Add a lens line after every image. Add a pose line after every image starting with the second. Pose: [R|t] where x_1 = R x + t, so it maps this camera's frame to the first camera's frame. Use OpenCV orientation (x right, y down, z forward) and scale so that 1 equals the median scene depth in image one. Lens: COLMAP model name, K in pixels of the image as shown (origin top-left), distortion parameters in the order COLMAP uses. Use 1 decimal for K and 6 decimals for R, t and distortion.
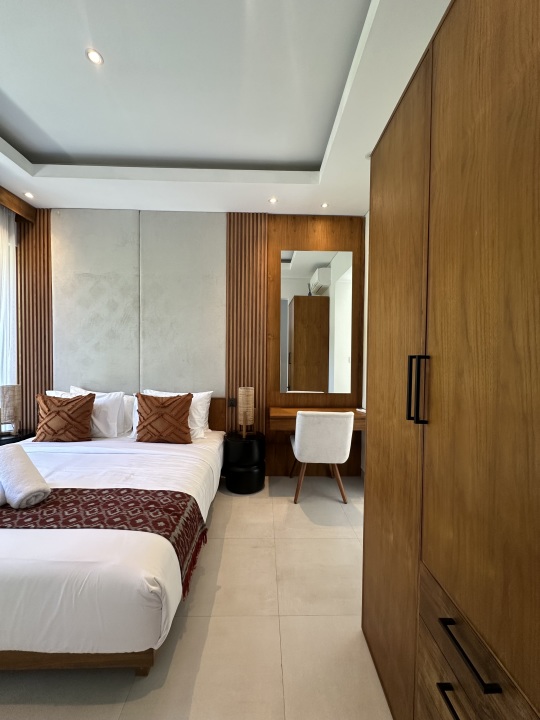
lens RADIAL K [[284.3, 0, 269.3], [0, 284.3, 360.7], [0, 0, 1]] dist [-0.005935, 0.001743]
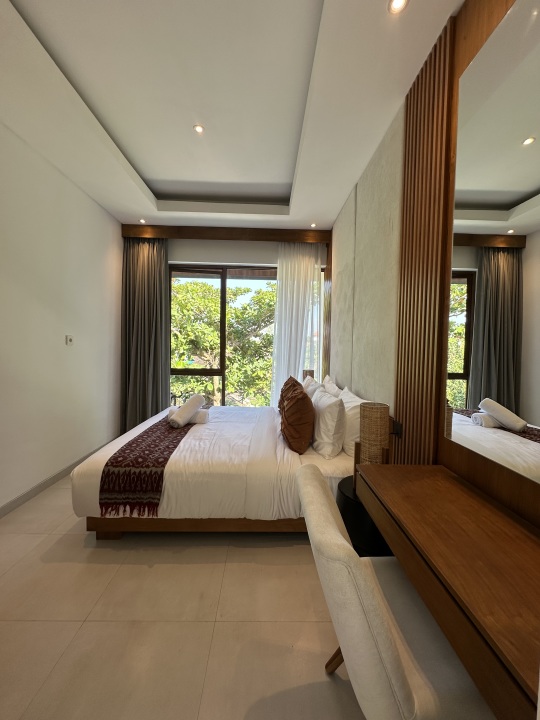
lens RADIAL K [[284.3, 0, 270.1], [0, 284.3, 356.8], [0, 0, 1]] dist [-0.005935, 0.001743]
pose [[0.002630, 0.025402, -0.999674, 0.888035], [-0.043865, 0.998718, 0.025263, -0.002499], [0.999034, 0.043785, 0.003740, 1.492391]]
